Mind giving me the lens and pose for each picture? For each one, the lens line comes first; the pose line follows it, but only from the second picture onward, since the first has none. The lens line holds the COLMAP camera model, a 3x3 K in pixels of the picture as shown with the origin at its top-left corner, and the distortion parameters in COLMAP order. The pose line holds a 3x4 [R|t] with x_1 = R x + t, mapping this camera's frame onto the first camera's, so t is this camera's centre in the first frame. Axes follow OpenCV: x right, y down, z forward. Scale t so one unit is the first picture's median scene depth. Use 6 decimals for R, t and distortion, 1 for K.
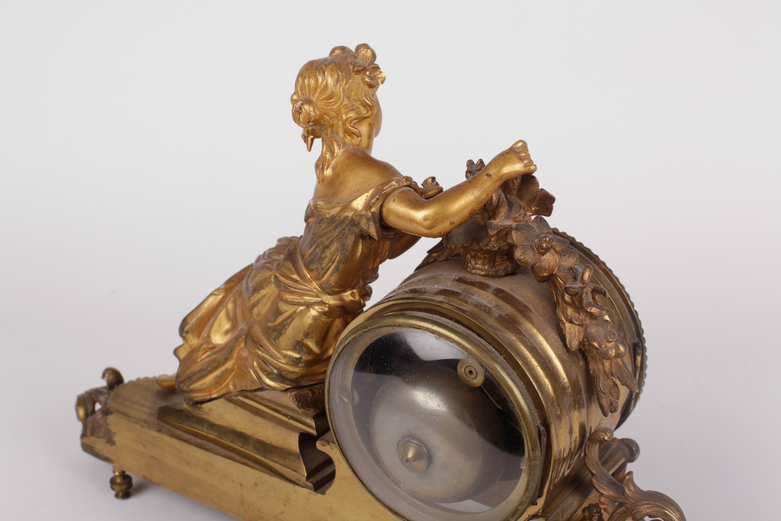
lens RADIAL K [[1240.4, 0, 393.4], [0, 1240.4, 261.9], [0, 0, 1]] dist [-0.191235, 0.000000]
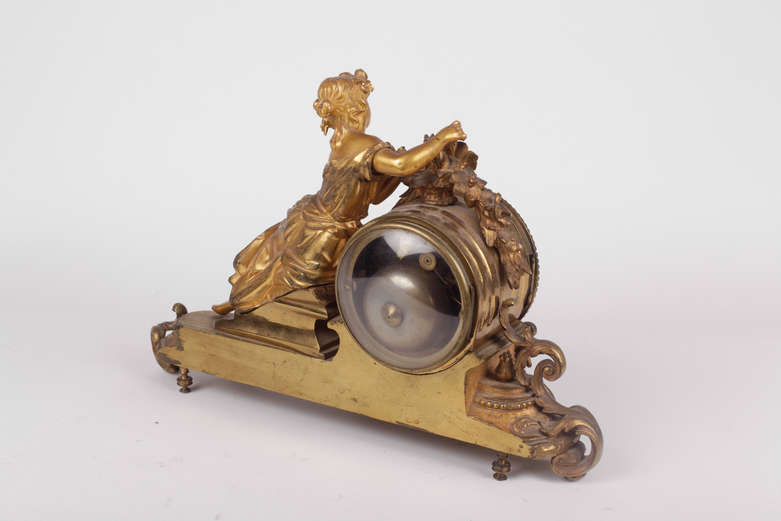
lens RADIAL K [[1240.4, 0, 387.8], [0, 1240.4, 259.7], [0, 0, 1]] dist [-0.191235, 0.000000]
pose [[0.999188, 0.003213, 0.040174, -0.051807], [0.002637, 0.989469, -0.144719, 0.305812], [-0.040216, 0.144707, 0.988657, -0.570802]]
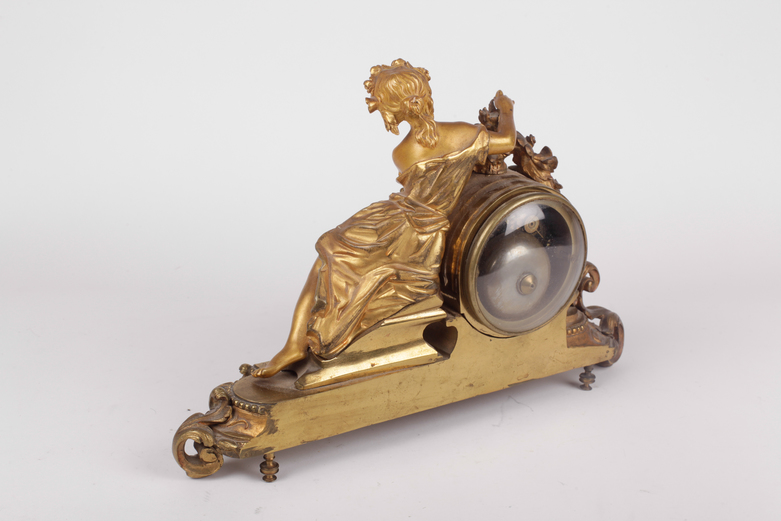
lens RADIAL K [[1240.4, 0, 390.9], [0, 1240.4, 260.5], [0, 0, 1]] dist [-0.191235, 0.000000]
pose [[0.464555, -0.323618, 0.824294, -1.352841], [0.373692, 0.915534, 0.148834, -0.174733], [-0.802834, 0.238890, 0.546249, 0.234063]]
